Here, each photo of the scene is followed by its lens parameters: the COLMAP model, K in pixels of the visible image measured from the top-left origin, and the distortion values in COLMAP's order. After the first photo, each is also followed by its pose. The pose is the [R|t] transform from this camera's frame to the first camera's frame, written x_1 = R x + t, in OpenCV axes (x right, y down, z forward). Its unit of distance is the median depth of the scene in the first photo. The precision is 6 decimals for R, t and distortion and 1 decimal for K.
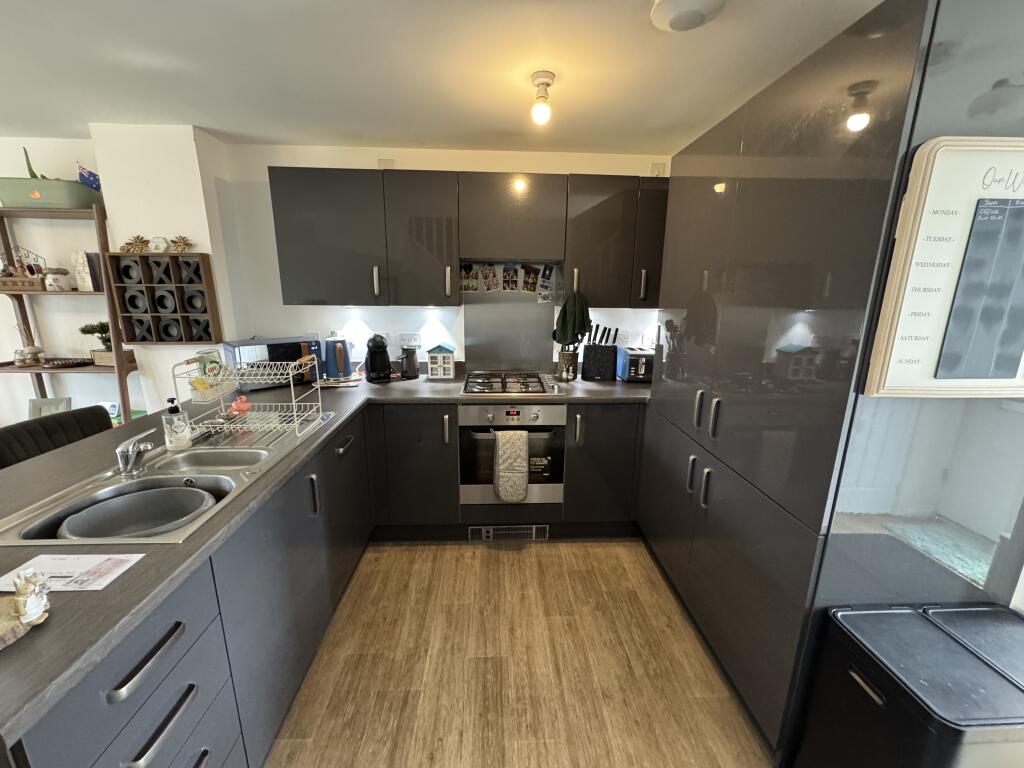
lens RADIAL K [[409.4, 0, 510.7], [0, 409.4, 383.3], [0, 0, 1]] dist [-0.002620, 0.000899]
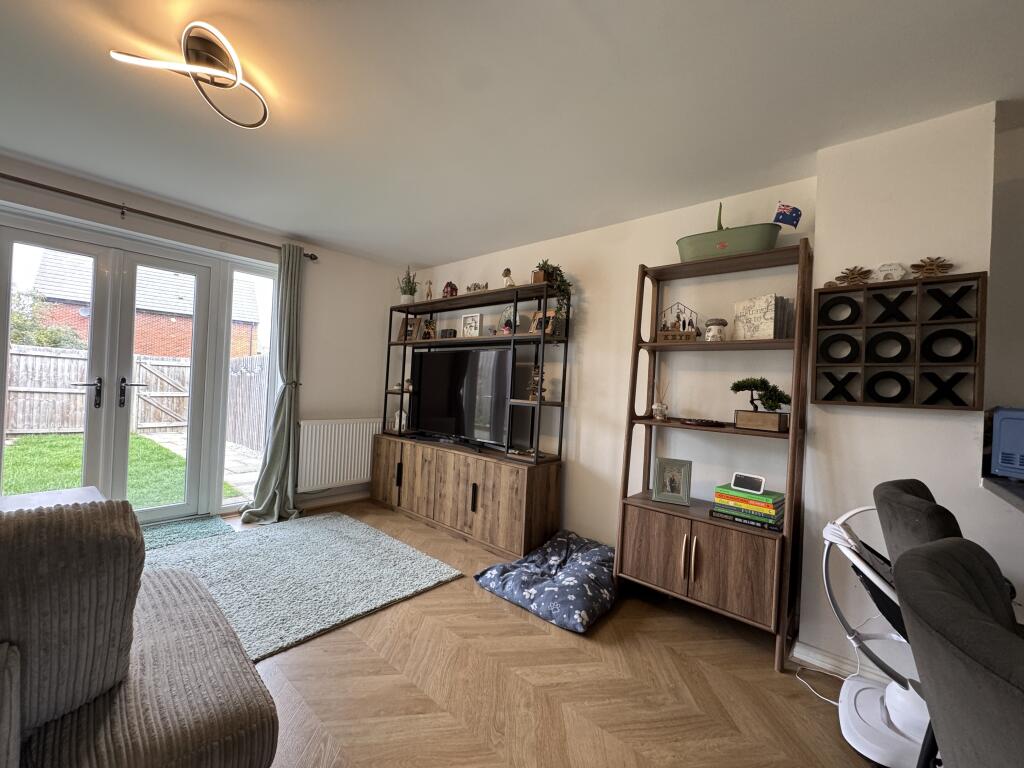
lens RADIAL K [[409.4, 0, 511.7], [0, 409.4, 383.4], [0, 0, 1]] dist [-0.002620, 0.000899]
pose [[0.725896, 0.020324, -0.687504, -0.837865], [-0.195839, 0.964296, -0.178268, 0.118247], [0.659334, 0.264045, 0.703959, 0.079139]]
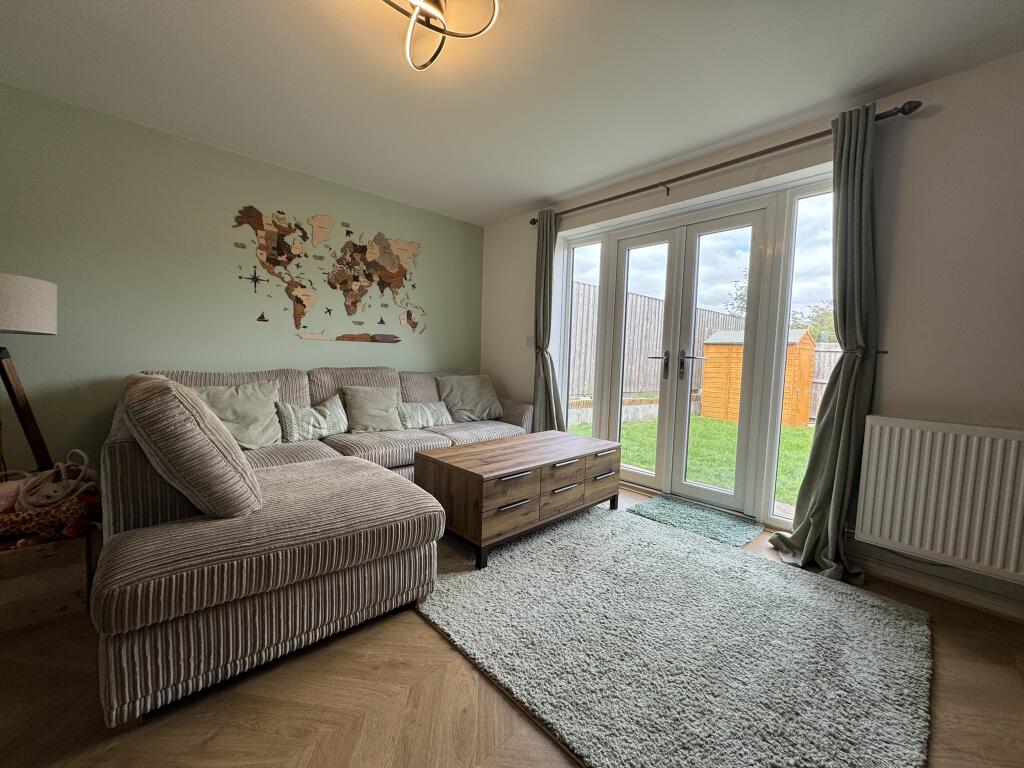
lens RADIAL K [[409.4, 0, 510.9], [0, 409.4, 384.0], [0, 0, 1]] dist [-0.002620, 0.000899]
pose [[-0.764018, 0.012861, -0.645067, -1.319643], [-0.183093, 0.954377, 0.235883, 0.006569], [0.618671, 0.298326, -0.726806, 0.805054]]
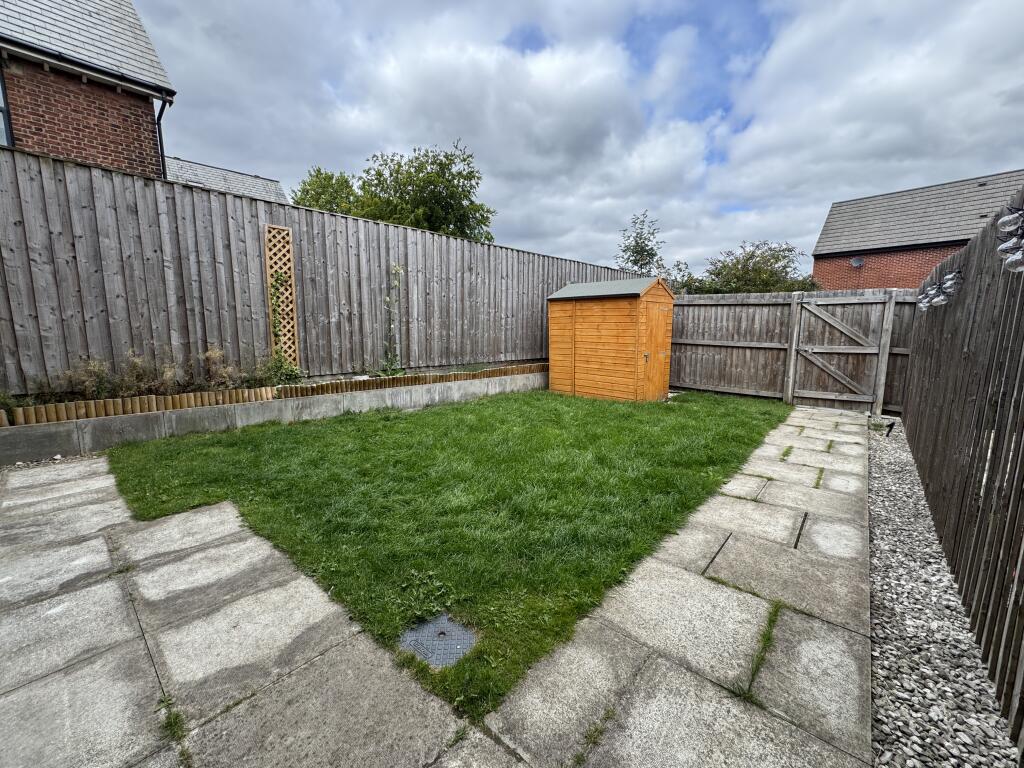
lens RADIAL K [[409.4, 0, 510.8], [0, 409.4, 381.9], [0, 0, 1]] dist [-0.002620, 0.000899]
pose [[-0.691947, 0.093197, -0.715908, -2.859130], [-0.168957, 0.943190, 0.286086, -0.036491], [0.701900, 0.318914, -0.636891, 0.999492]]
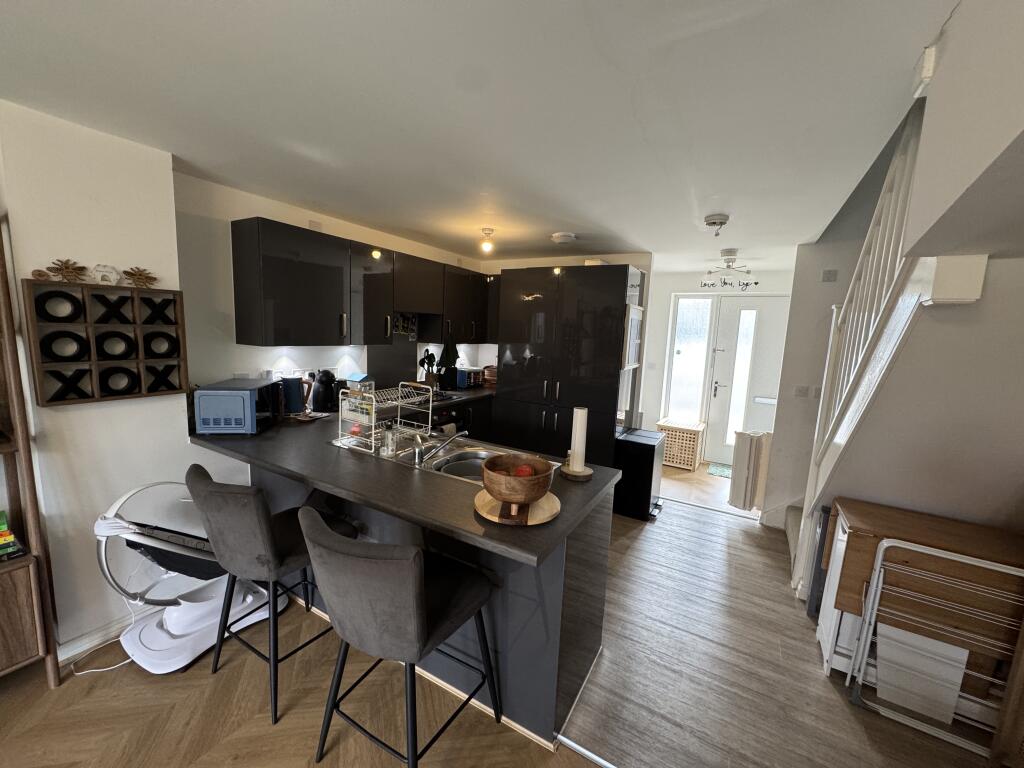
lens RADIAL K [[409.4, 0, 509.6], [0, 409.4, 383.9], [0, 0, 1]] dist [-0.002620, 0.000899]
pose [[0.545650, -0.098412, 0.832215, -1.104113], [0.151173, 0.988348, 0.017757, -0.026294], [-0.824265, 0.116120, 0.554169, -0.057964]]
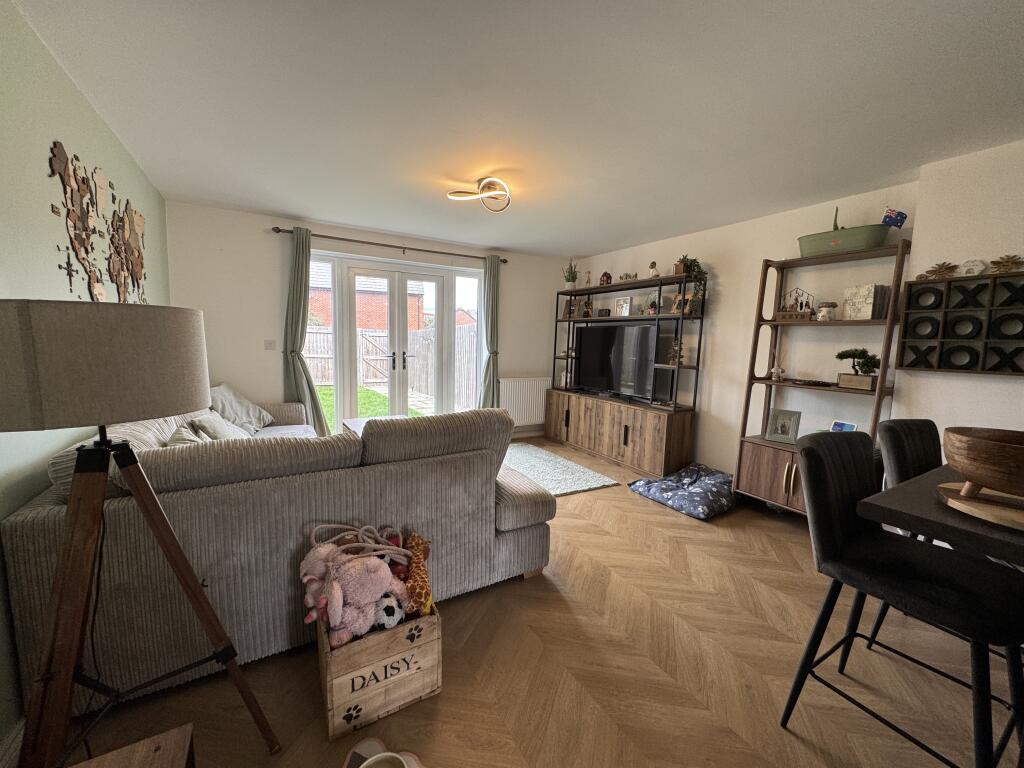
lens RADIAL K [[409.4, 0, 511.2], [0, 409.4, 384.7], [0, 0, 1]] dist [-0.002620, 0.000899]
pose [[0.464520, 0.099580, -0.879946, -0.491783], [-0.223307, 0.974719, -0.007578, 0.168790], [0.856945, 0.200018, 0.475013, -0.310534]]
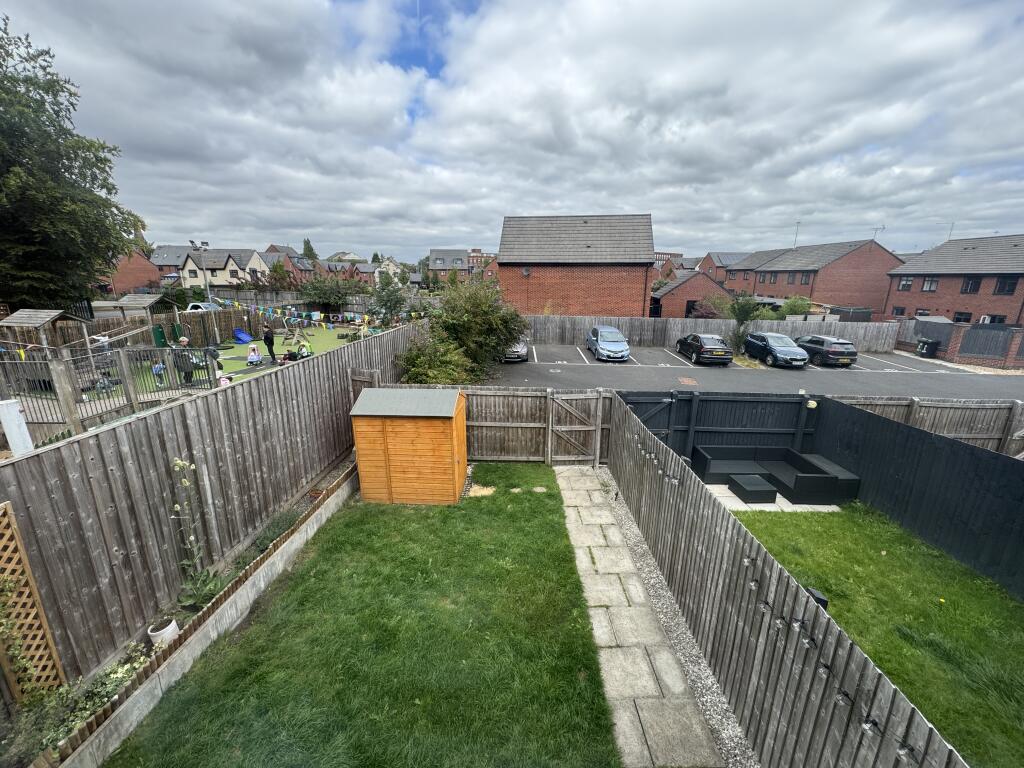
lens RADIAL K [[409.4, 0, 514.4], [0, 409.4, 383.8], [0, 0, 1]] dist [-0.002620, 0.000899]
pose [[-0.042202, 0.248623, -0.967680, -2.555994], [-0.231797, 0.939680, 0.251539, -1.088971], [0.971848, 0.234921, 0.017973, -0.008010]]
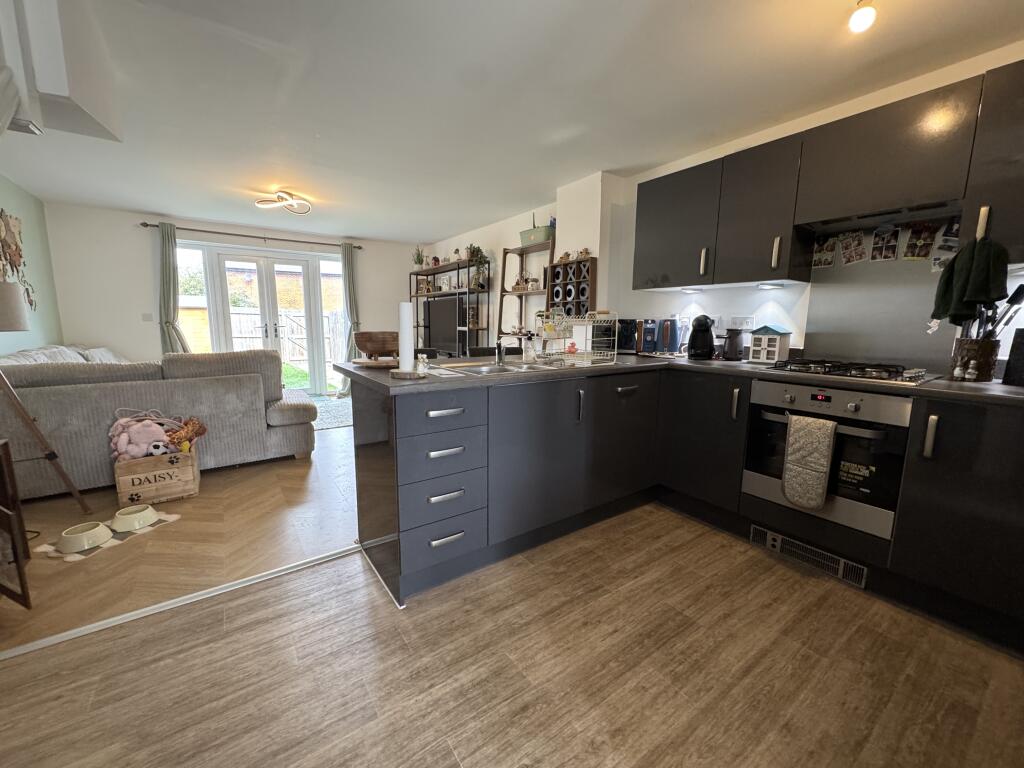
lens RADIAL K [[409.4, 0, 510.2], [0, 409.4, 383.5], [0, 0, 1]] dist [-0.002620, 0.000899]
pose [[0.534499, 0.120767, -0.836497, 0.348409], [-0.196186, 0.980433, 0.016189, 0.151178], [0.822084, 0.155456, 0.547733, 0.039158]]
